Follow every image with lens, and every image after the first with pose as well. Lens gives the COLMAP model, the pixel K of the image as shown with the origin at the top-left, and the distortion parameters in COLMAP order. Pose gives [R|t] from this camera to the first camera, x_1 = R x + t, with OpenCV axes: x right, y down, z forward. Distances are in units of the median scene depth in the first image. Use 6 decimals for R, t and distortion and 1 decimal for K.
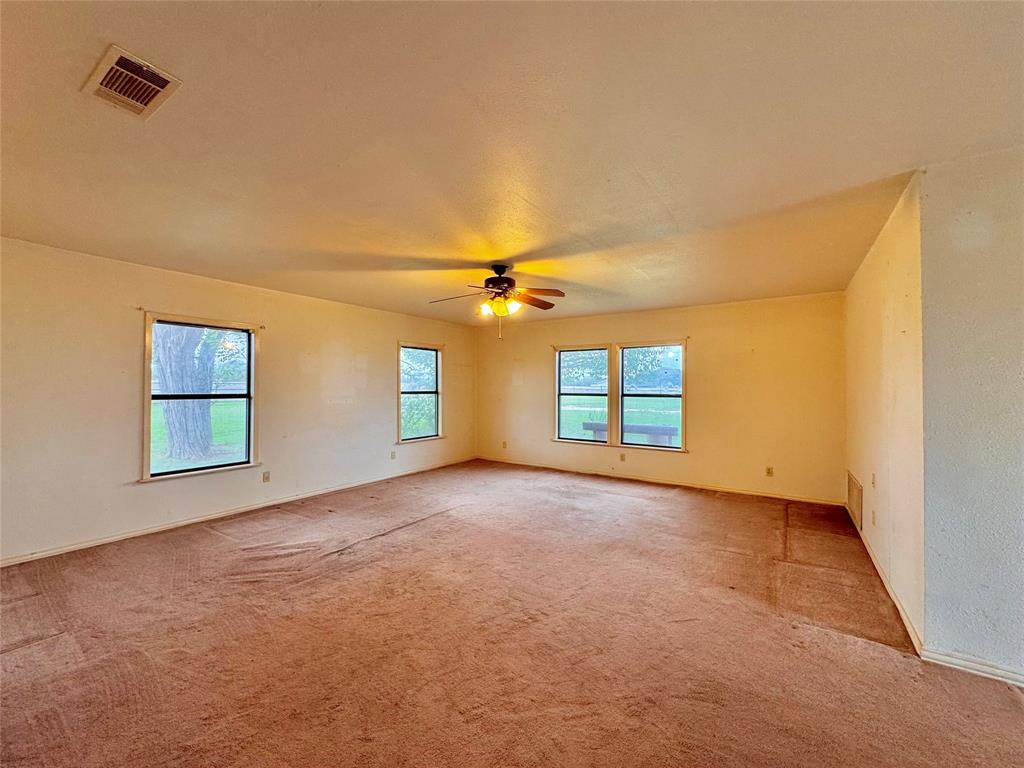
lens RADIAL K [[405.9, 0, 510.1], [0, 405.9, 384.2], [0, 0, 1]] dist [-0.002558, 0.000366]
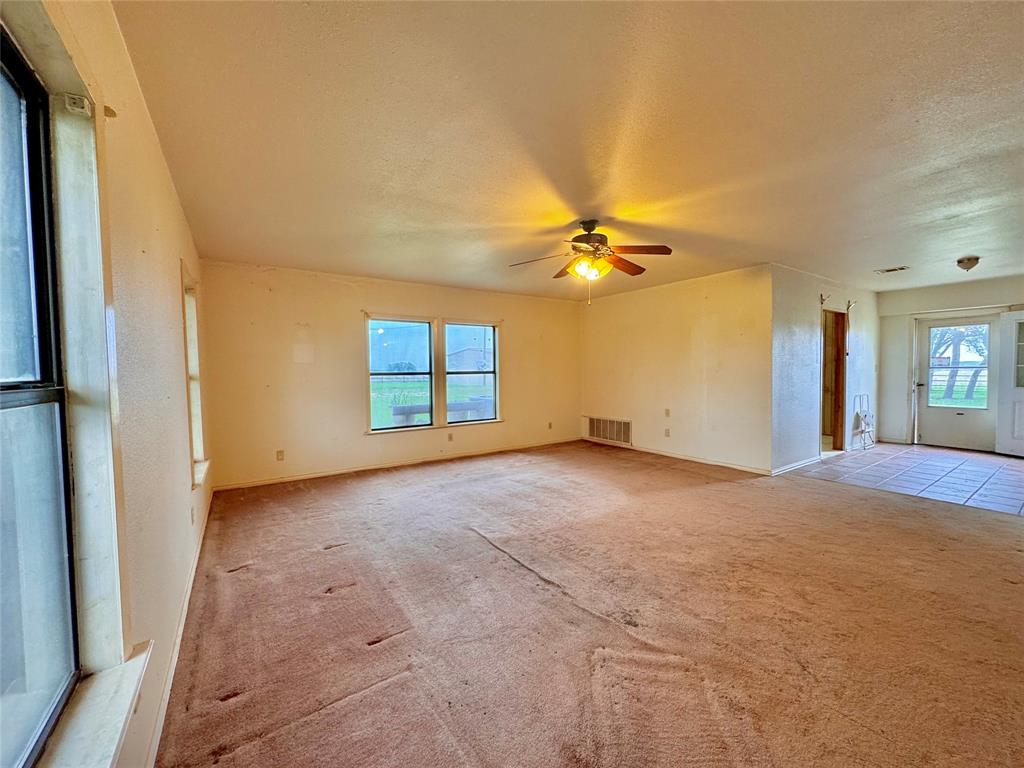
lens RADIAL K [[405.9, 0, 510.1], [0, 405.9, 384.2], [0, 0, 1]] dist [-0.002558, 0.000366]
pose [[0.374479, -0.042510, 0.926260, -0.796265], [0.005605, 0.999034, 0.043584, 0.017826], [-0.927218, -0.011130, 0.374356, 0.717871]]
